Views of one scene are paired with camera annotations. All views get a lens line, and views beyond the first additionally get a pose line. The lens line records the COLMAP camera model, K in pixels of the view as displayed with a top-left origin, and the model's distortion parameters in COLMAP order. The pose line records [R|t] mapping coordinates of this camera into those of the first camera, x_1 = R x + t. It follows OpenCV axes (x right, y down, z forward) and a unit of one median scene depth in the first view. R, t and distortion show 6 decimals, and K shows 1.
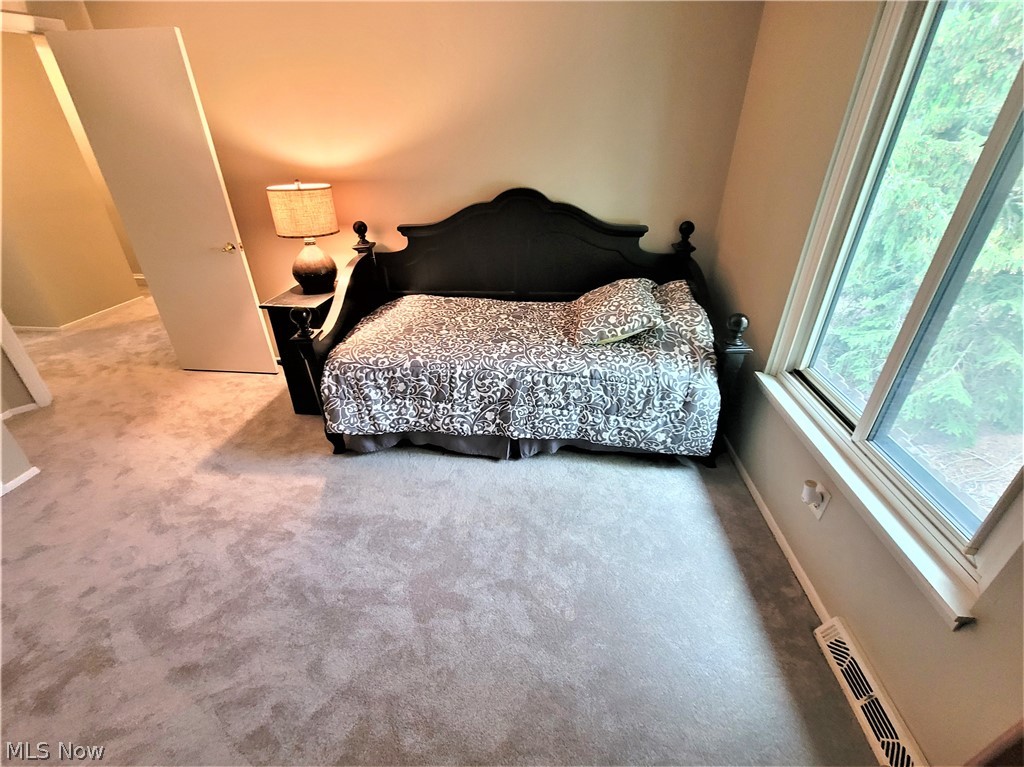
lens RADIAL K [[417.6, 0, 510.9], [0, 417.6, 375.7], [0, 0, 1]] dist [-0.001653, -0.000098]
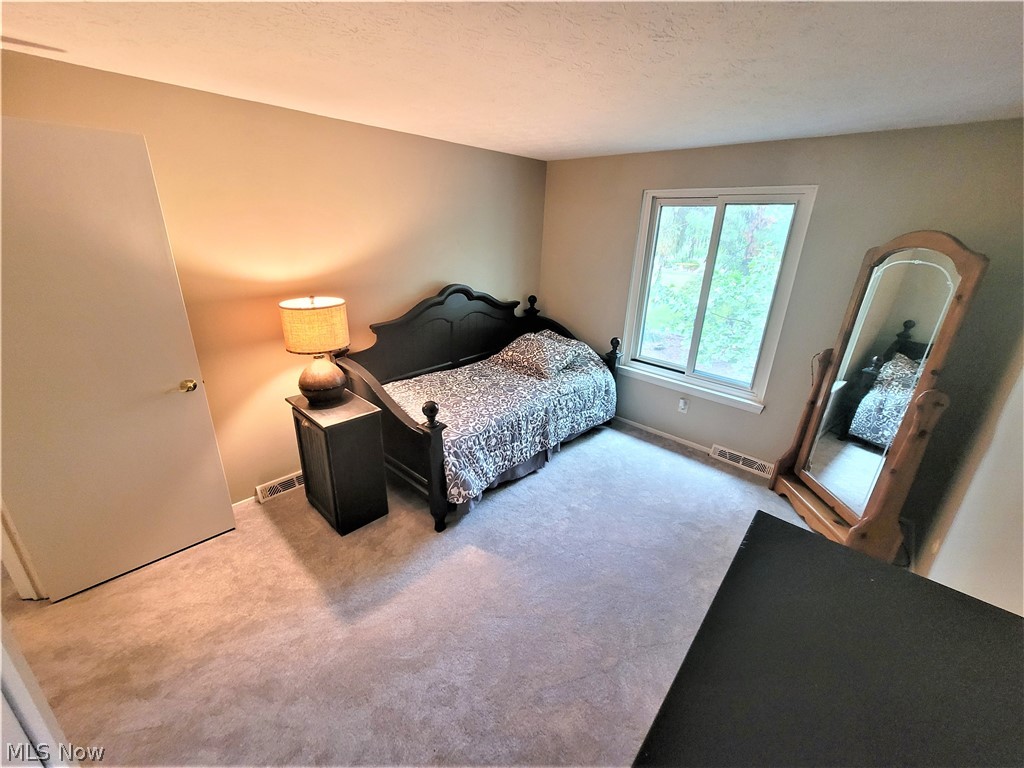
lens RADIAL K [[417.6, 0, 510.9], [0, 417.6, 376.2], [0, 0, 1]] dist [-0.001653, -0.000098]
pose [[0.631426, -0.249888, 0.734069, -1.107319], [0.347084, 0.937607, 0.020623, -0.167279], [-0.693422, 0.241762, 0.678762, 0.044906]]
